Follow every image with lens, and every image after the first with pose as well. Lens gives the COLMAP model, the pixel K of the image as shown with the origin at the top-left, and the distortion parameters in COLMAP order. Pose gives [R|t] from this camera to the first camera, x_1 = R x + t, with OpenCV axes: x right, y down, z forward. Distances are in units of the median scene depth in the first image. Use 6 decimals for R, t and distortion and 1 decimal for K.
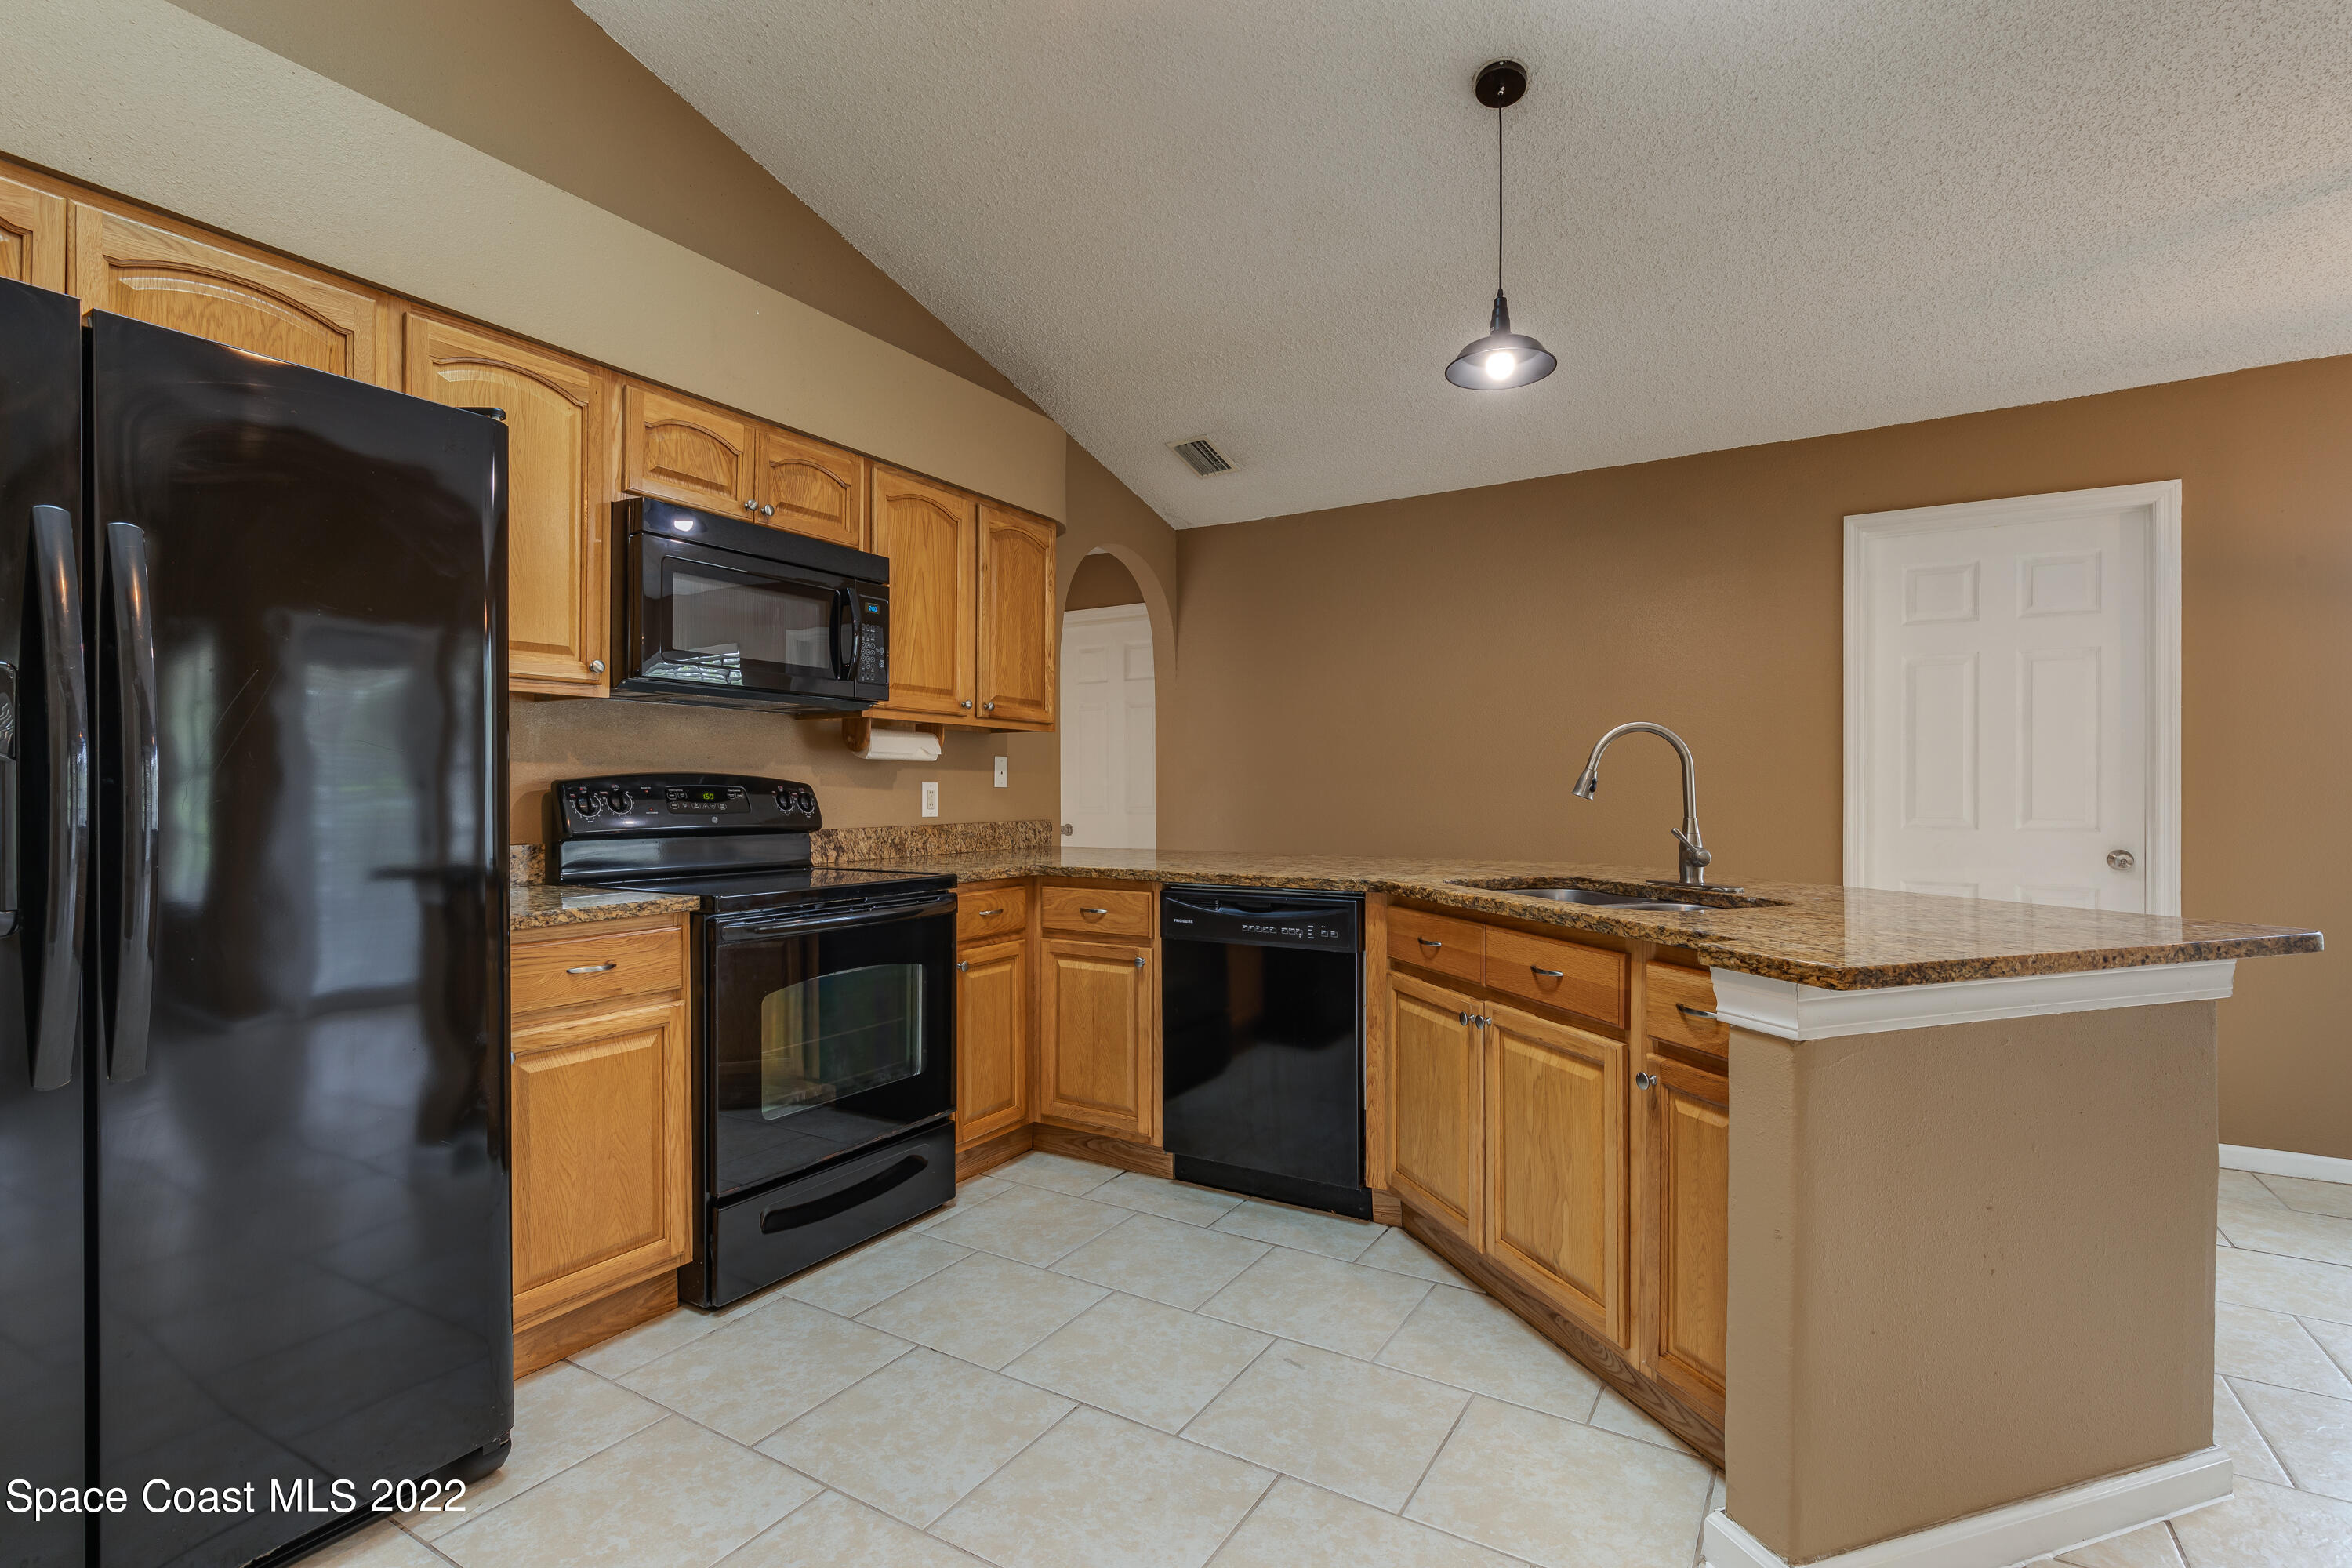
lens RADIAL K [[1083.8, 0, 1177.2], [0, 1083.8, 794.7], [0, 0, 1]] dist [0.002257, 0.000528]
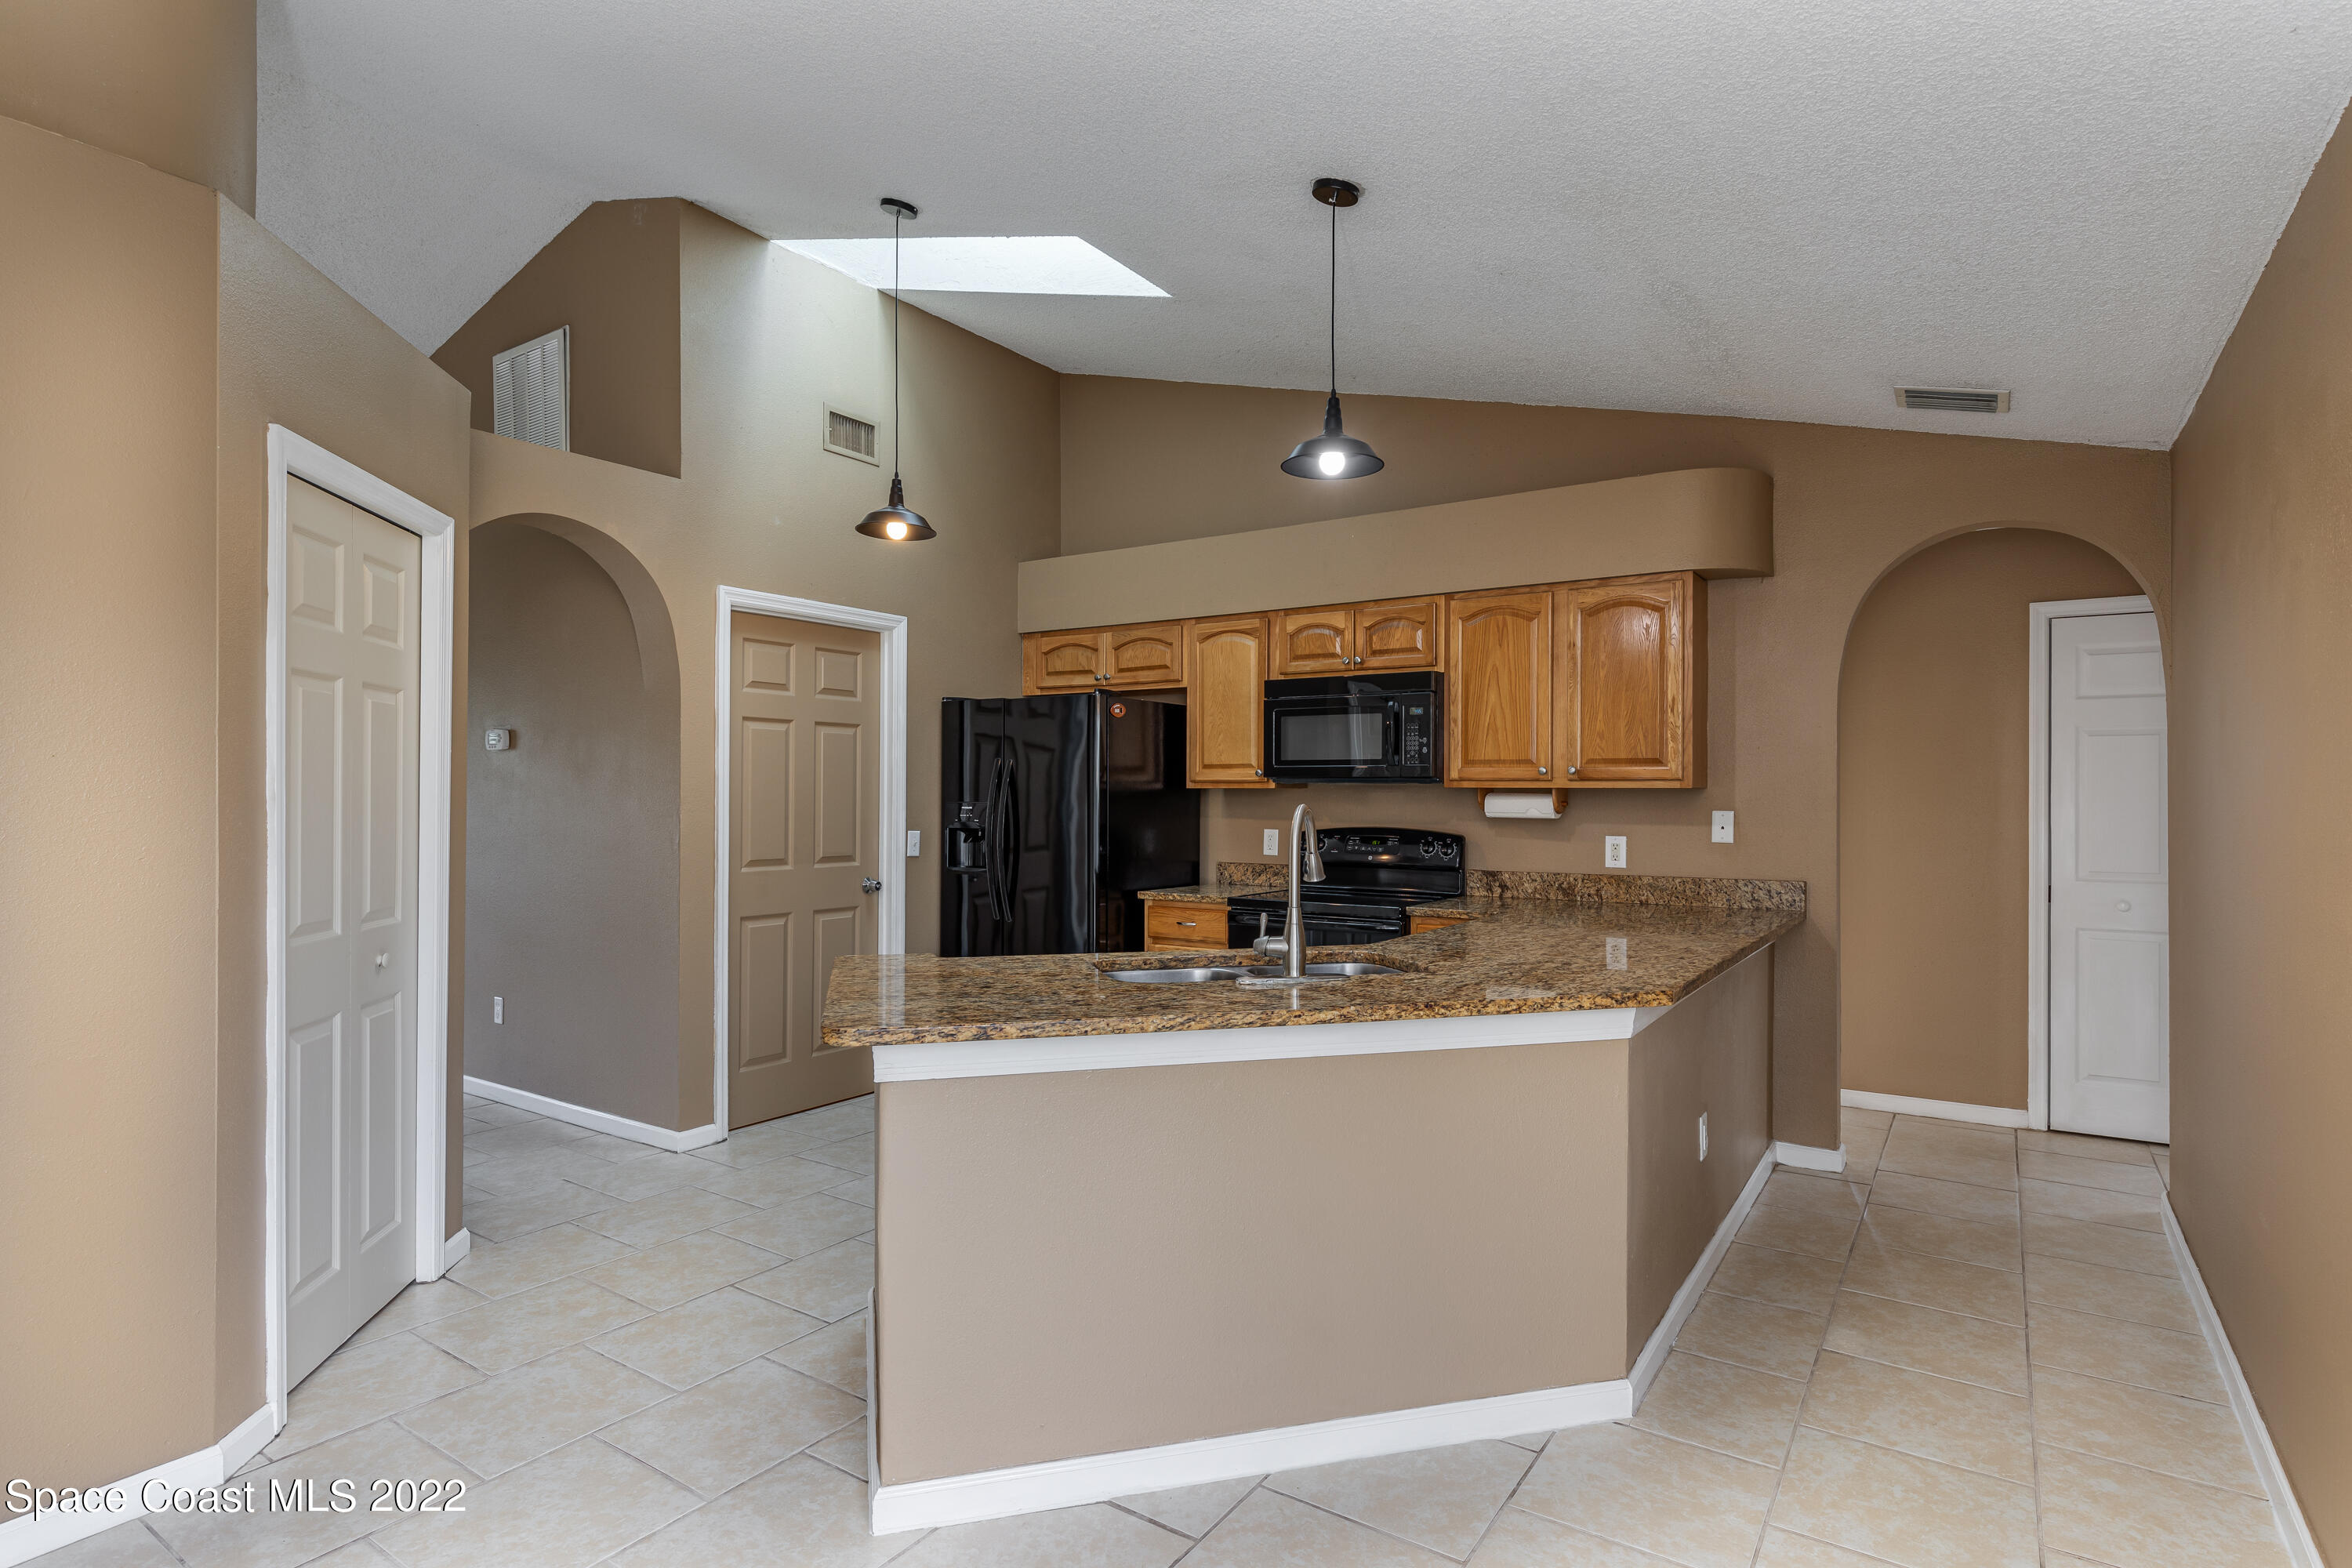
lens RADIAL K [[1212.4, 0, 1162.9], [0, 1212.4, 797.9], [0, 0, 1]] dist [-0.000790, -0.000800]
pose [[-0.066480, -0.004319, -0.997778, 0.788323], [-0.009715, 0.999946, -0.003681, -0.031510], [0.997740, 0.009448, -0.066518, 0.478878]]
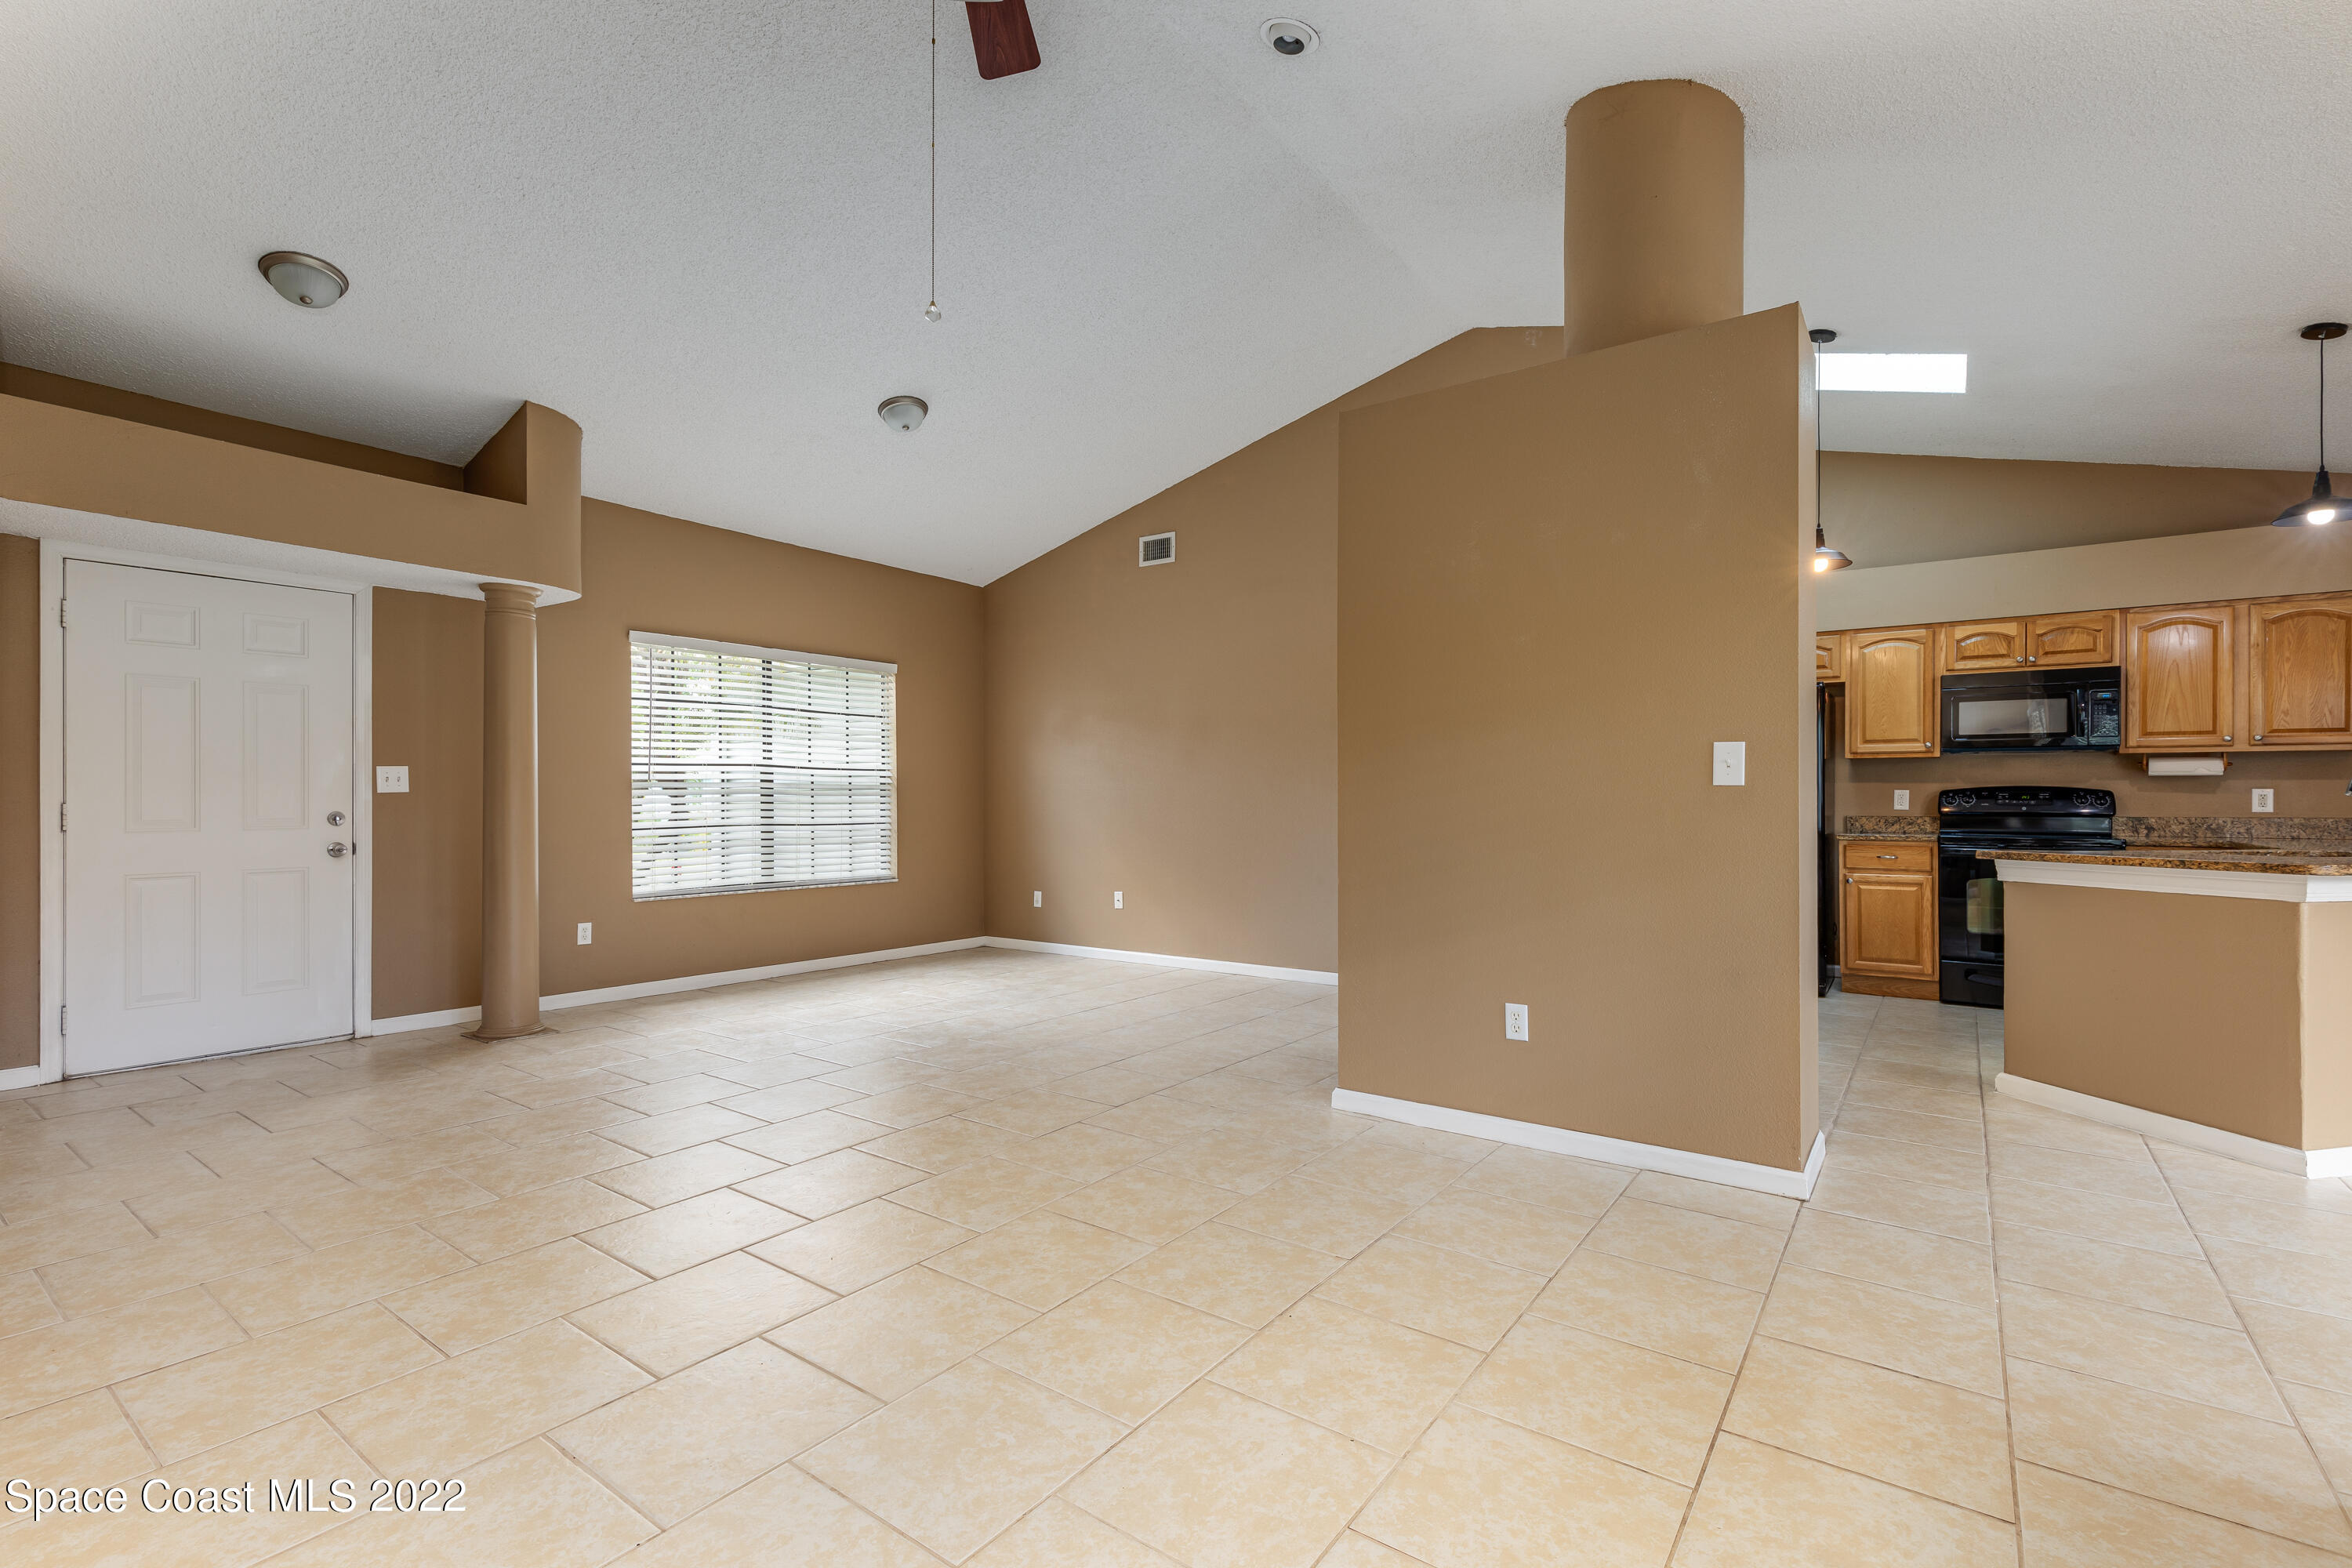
lens RADIAL K [[1066.6, 0, 1182.6], [0, 1066.6, 791.6], [0, 0, 1]] dist [0.005629, 0.000880]
pose [[-0.085397, -0.005930, -0.996329, 1.032135], [-0.006282, 0.999966, -0.005413, 0.007362], [0.996327, 0.005796, -0.085432, -0.254825]]
